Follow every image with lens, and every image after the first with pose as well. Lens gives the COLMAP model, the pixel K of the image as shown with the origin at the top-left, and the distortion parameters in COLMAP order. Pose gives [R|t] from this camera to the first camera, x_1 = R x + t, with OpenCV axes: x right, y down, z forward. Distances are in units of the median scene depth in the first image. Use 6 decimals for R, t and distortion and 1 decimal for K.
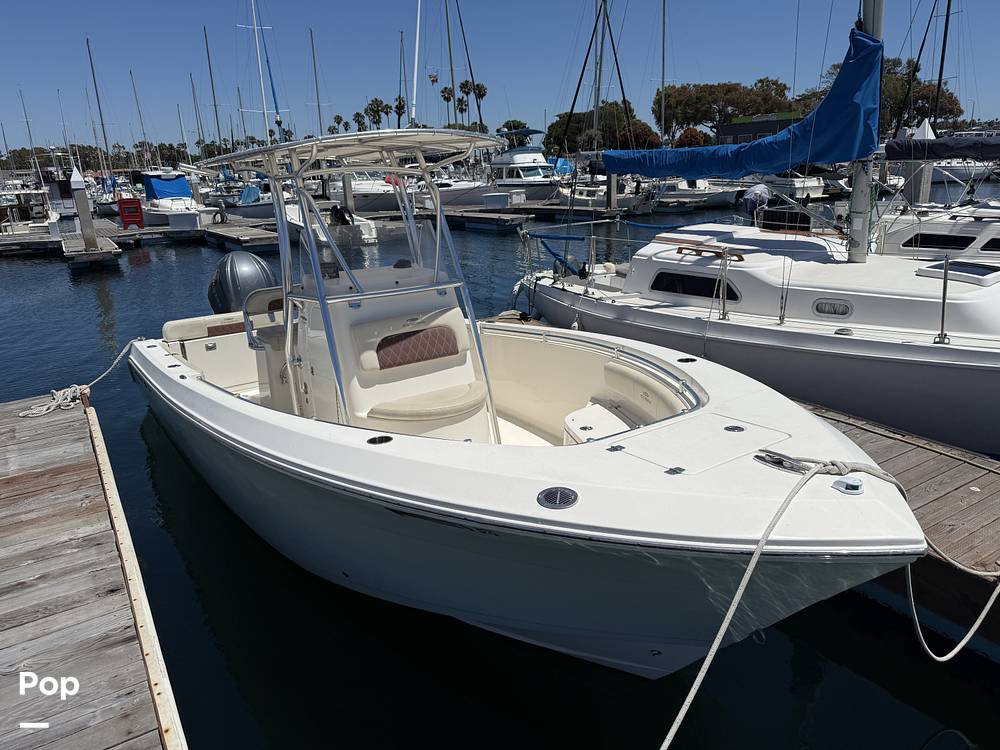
lens RADIAL K [[699.7, 0, 500.0], [0, 699.7, 375.0], [0, 0, 1]] dist [0.100119, -0.113518]
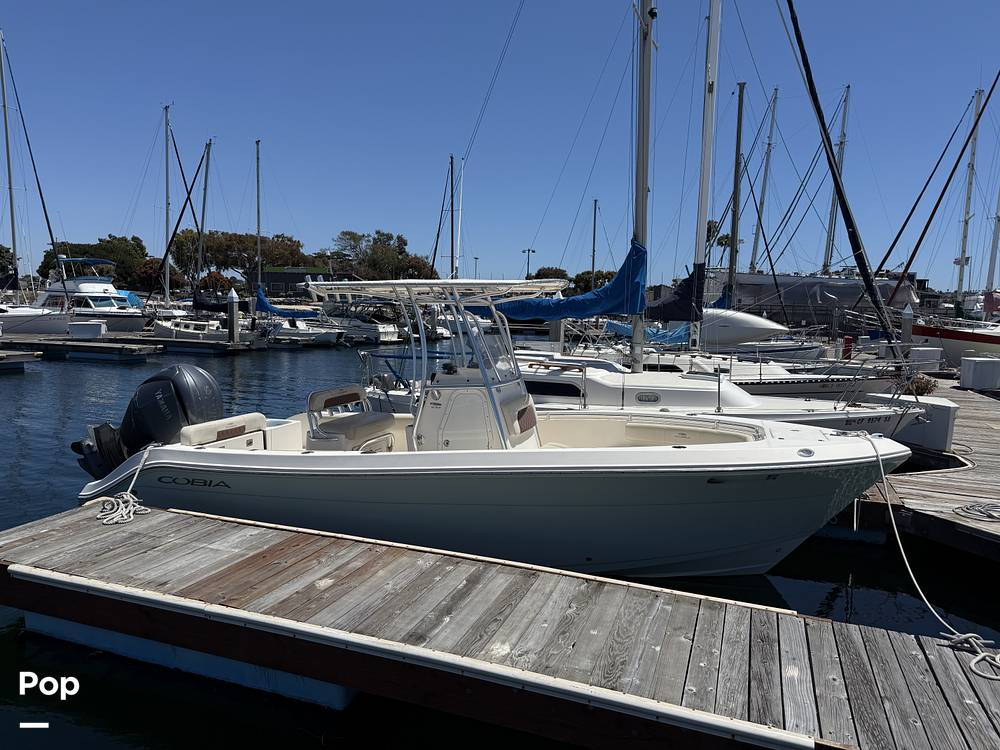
lens RADIAL K [[710.0, 0, 497.0], [0, 710.0, 363.9], [0, 0, 1]] dist [0.004764, -0.002777]
pose [[0.799797, 0.013741, 0.600113, -0.647964], [0.112749, 0.978505, -0.172671, 0.056284], [-0.589587, 0.205764, 0.781056, -0.066527]]
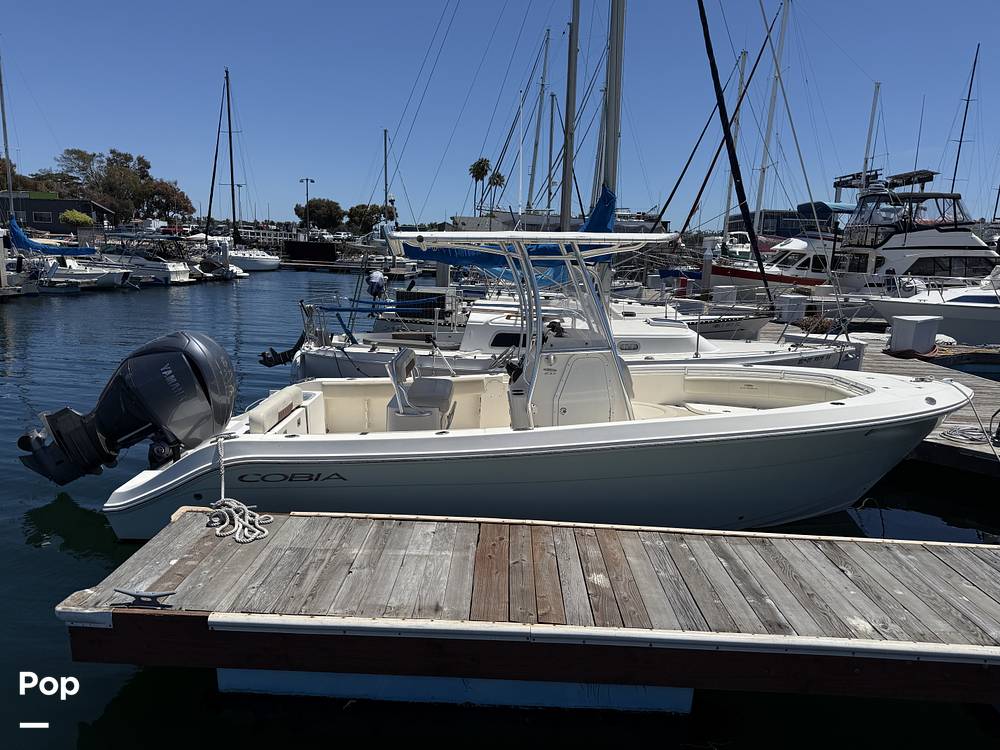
lens RADIAL K [[710.8, 0, 504.1], [0, 710.8, 358.5], [0, 0, 1]] dist [0.095037, -0.153470]
pose [[0.564069, -0.066704, 0.823029, -0.887574], [0.180329, 0.982624, -0.043950, -0.039168], [-0.805797, 0.173207, 0.566296, 0.239535]]
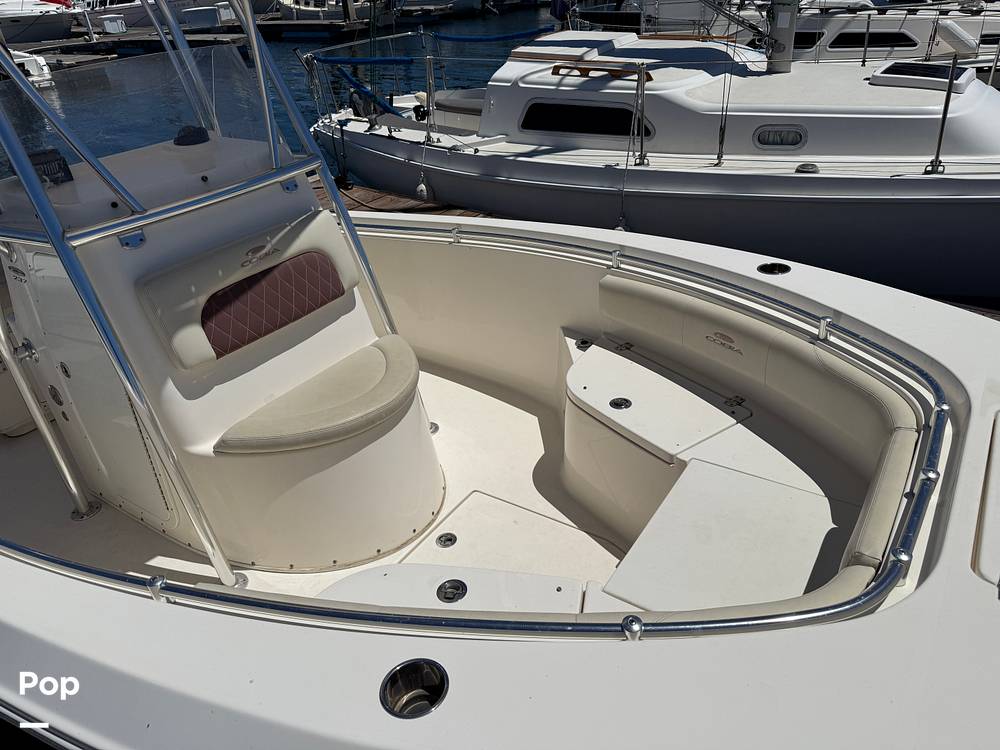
lens RADIAL K [[710.0, 0, 497.0], [0, 710.0, 363.9], [0, 0, 1]] dist [0.004764, -0.002777]
pose [[0.931908, -0.199166, 0.303118, -0.087908], [0.129135, 0.963172, 0.235845, -0.064363], [-0.338927, -0.180643, 0.923308, 0.280685]]
